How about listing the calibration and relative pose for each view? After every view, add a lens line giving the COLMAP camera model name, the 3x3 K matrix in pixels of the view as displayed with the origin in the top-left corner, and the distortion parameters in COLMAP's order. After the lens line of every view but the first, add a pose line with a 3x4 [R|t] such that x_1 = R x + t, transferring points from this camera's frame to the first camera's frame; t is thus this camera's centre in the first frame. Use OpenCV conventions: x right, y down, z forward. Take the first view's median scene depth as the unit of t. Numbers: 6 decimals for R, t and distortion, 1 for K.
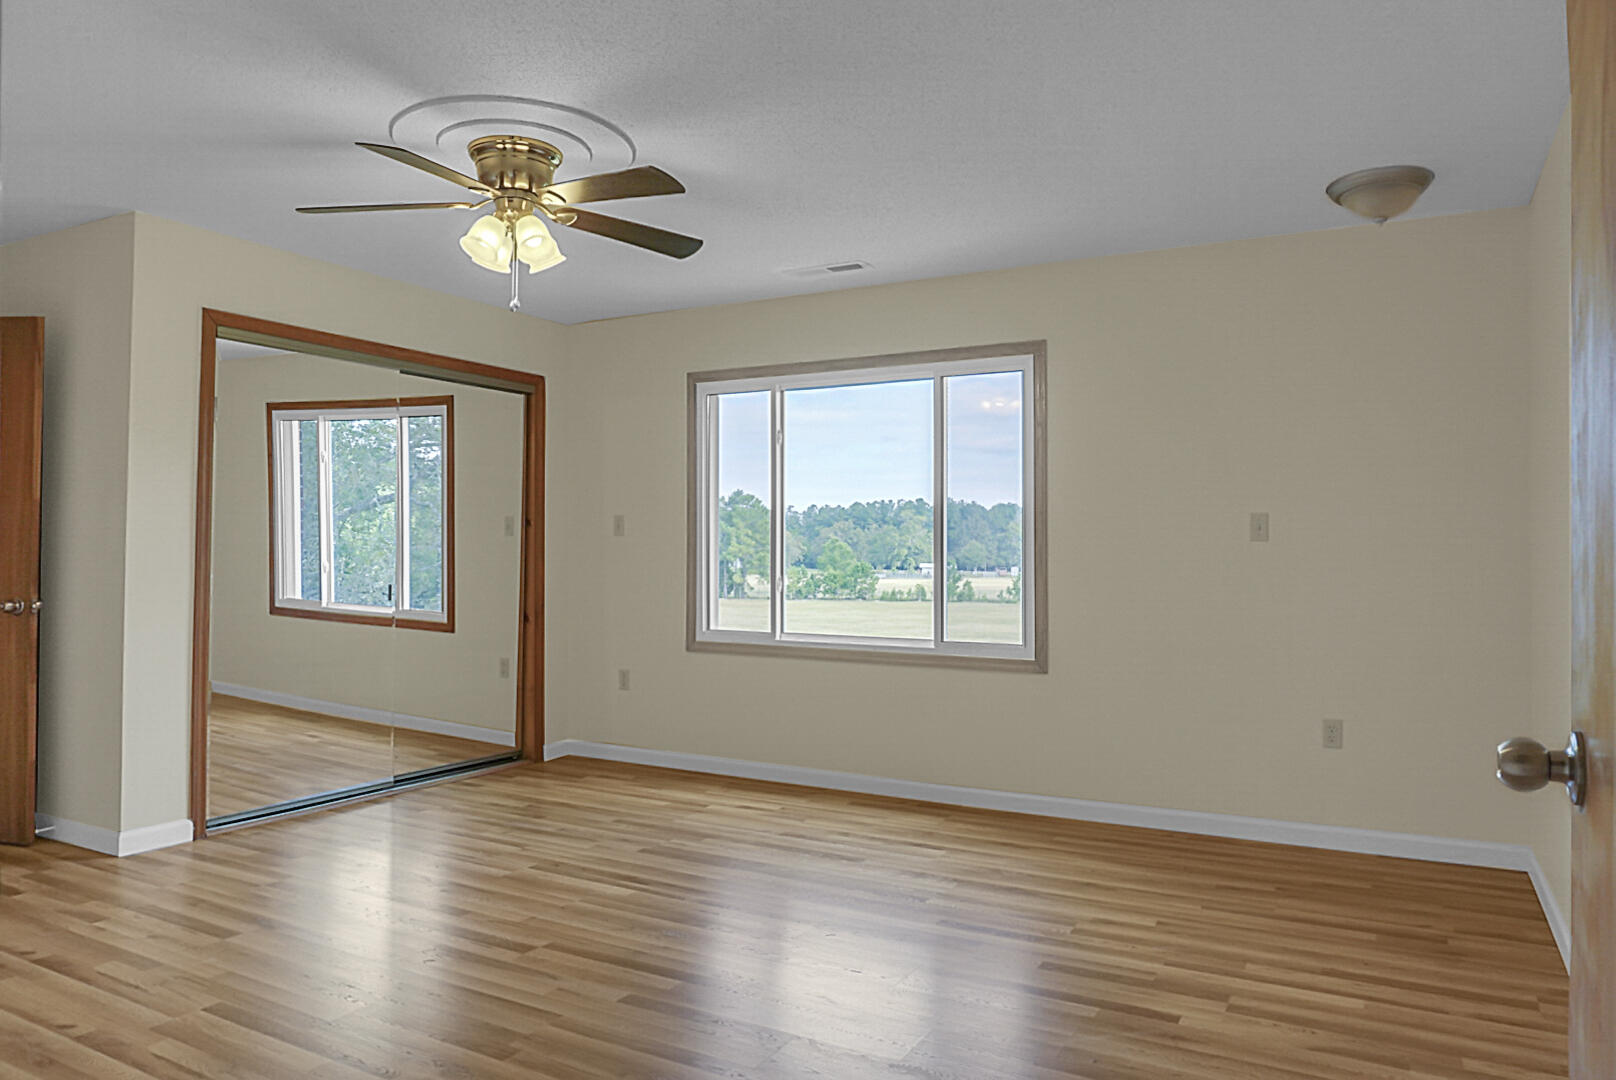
lens RADIAL K [[1088.4, 0, 807.1], [0, 1088.4, 550.3], [0, 0, 1]] dist [-0.033872, 0.006253]
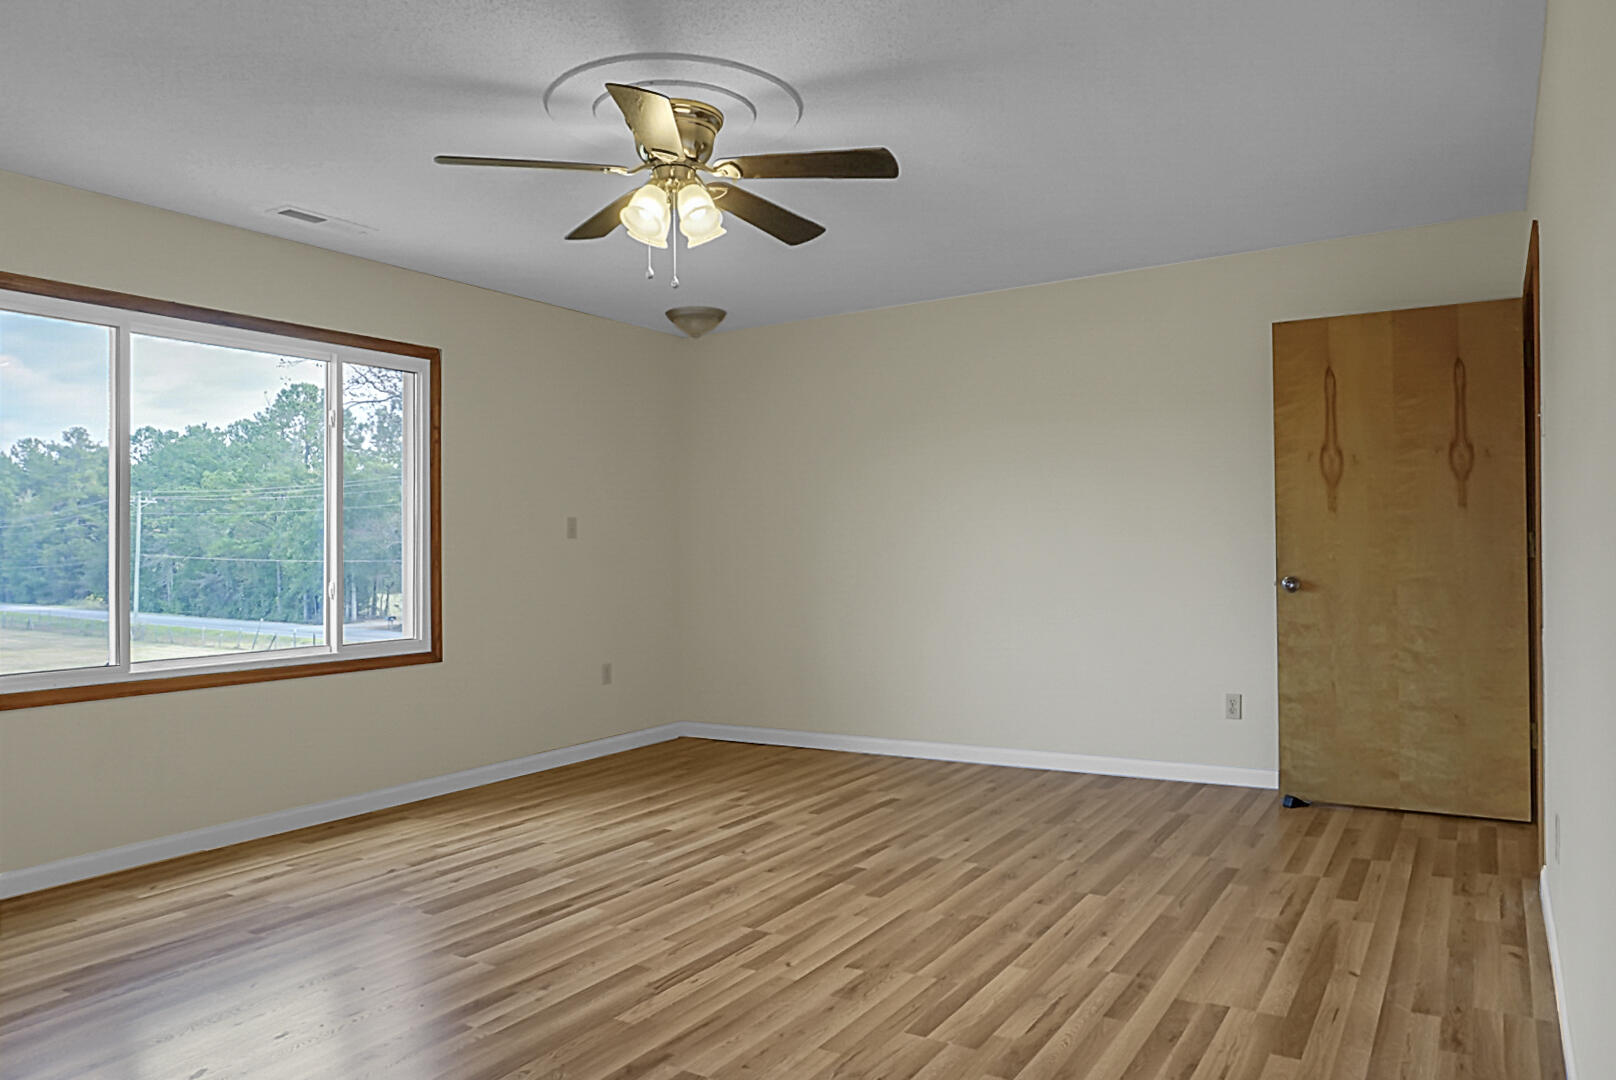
lens RADIAL K [[1139.5, 0, 812.7], [0, 1139.5, 531.6], [0, 0, 1]] dist [-0.037425, 0.001388]
pose [[0.005090, 0.011545, 0.999920, -1.070378], [0.002147, 0.999931, -0.011557, -0.001166], [-0.999985, 0.002205, 0.005065, 0.749918]]
